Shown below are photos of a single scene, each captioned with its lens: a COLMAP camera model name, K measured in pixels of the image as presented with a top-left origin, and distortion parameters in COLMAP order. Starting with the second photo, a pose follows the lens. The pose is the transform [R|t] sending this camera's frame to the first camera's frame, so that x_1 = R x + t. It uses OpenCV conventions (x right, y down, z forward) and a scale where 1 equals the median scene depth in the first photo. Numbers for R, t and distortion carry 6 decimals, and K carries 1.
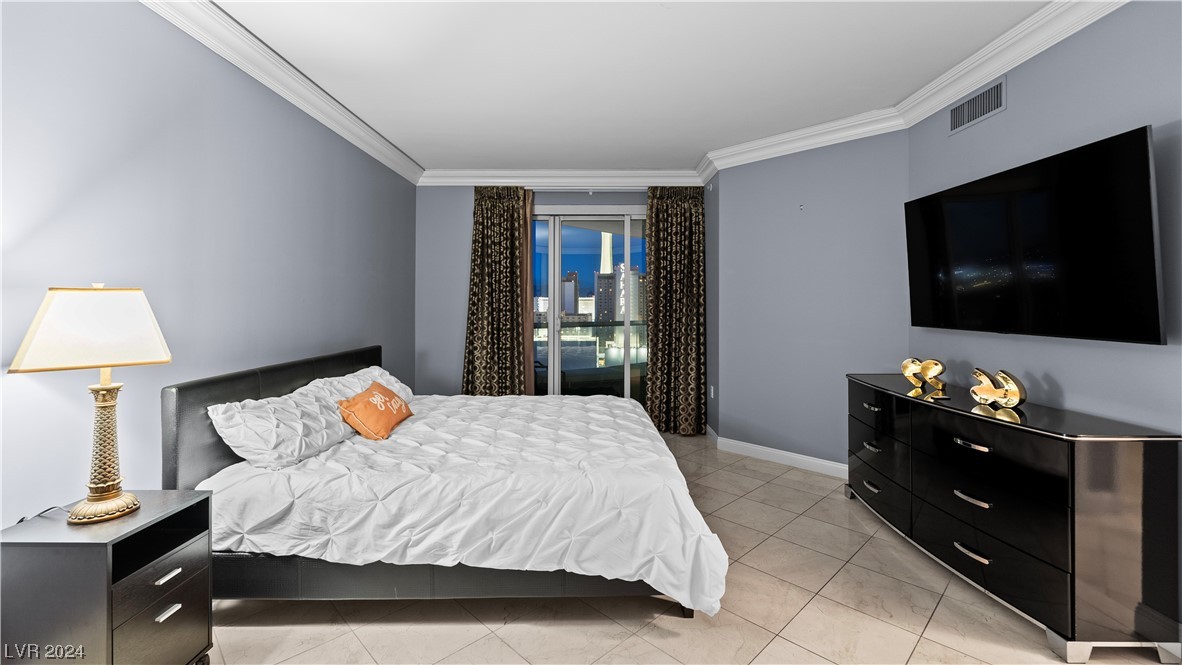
lens RADIAL K [[495.1, 0, 591.0], [0, 495.1, 309.1], [0, 0, 1]] dist [-0.003159, -0.000655]
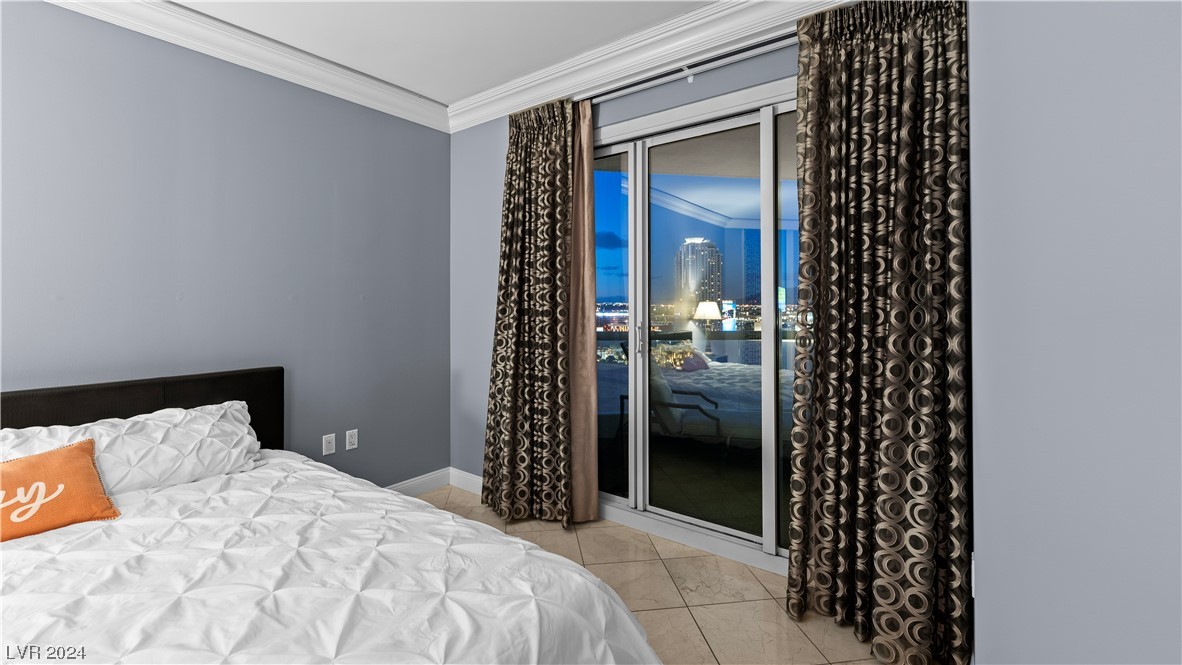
lens RADIAL K [[496.7, 0, 591.1], [0, 496.7, 301.4], [0, 0, 1]] dist [-0.000843, -0.000205]
pose [[0.799357, -0.006095, -0.600826, 0.227640], [-0.001892, 0.999918, -0.012661, -0.003914], [0.600854, 0.011258, 0.799280, 0.564225]]
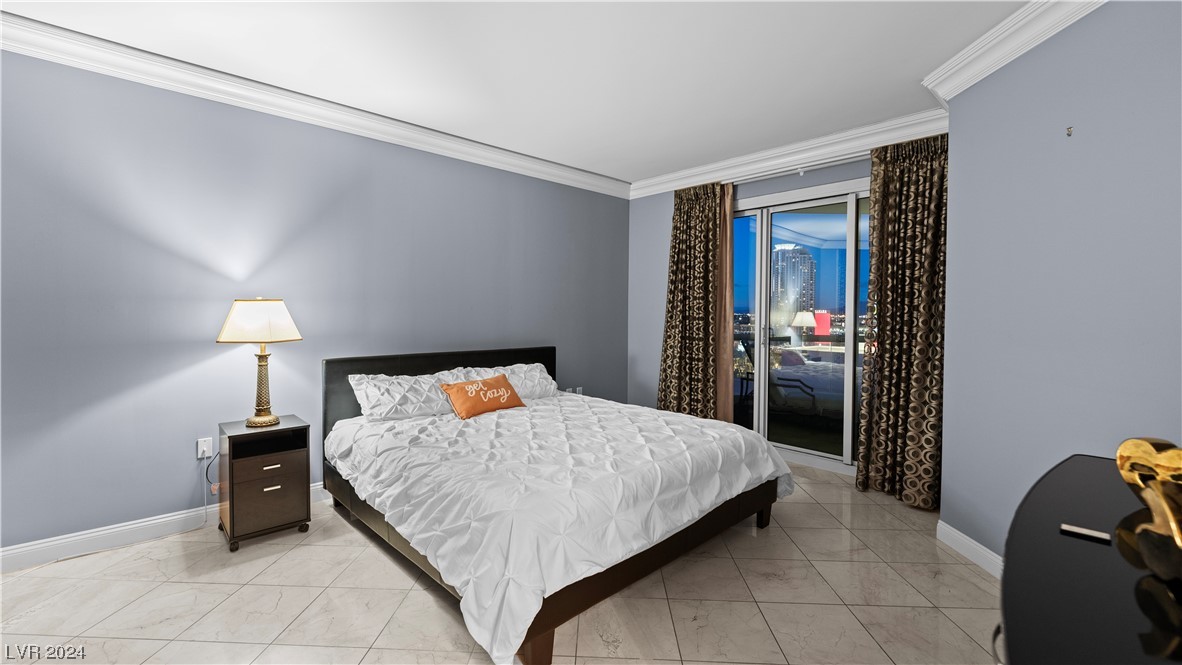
lens RADIAL K [[499.3, 0, 577.7], [0, 499.3, 321.7], [0, 0, 1]] dist [-0.002681, -0.000346]
pose [[0.675333, 0.019478, -0.737256, 0.368699], [-0.013260, 0.999810, 0.014268, -0.001791], [0.737394, 0.000140, 0.675463, 0.195715]]
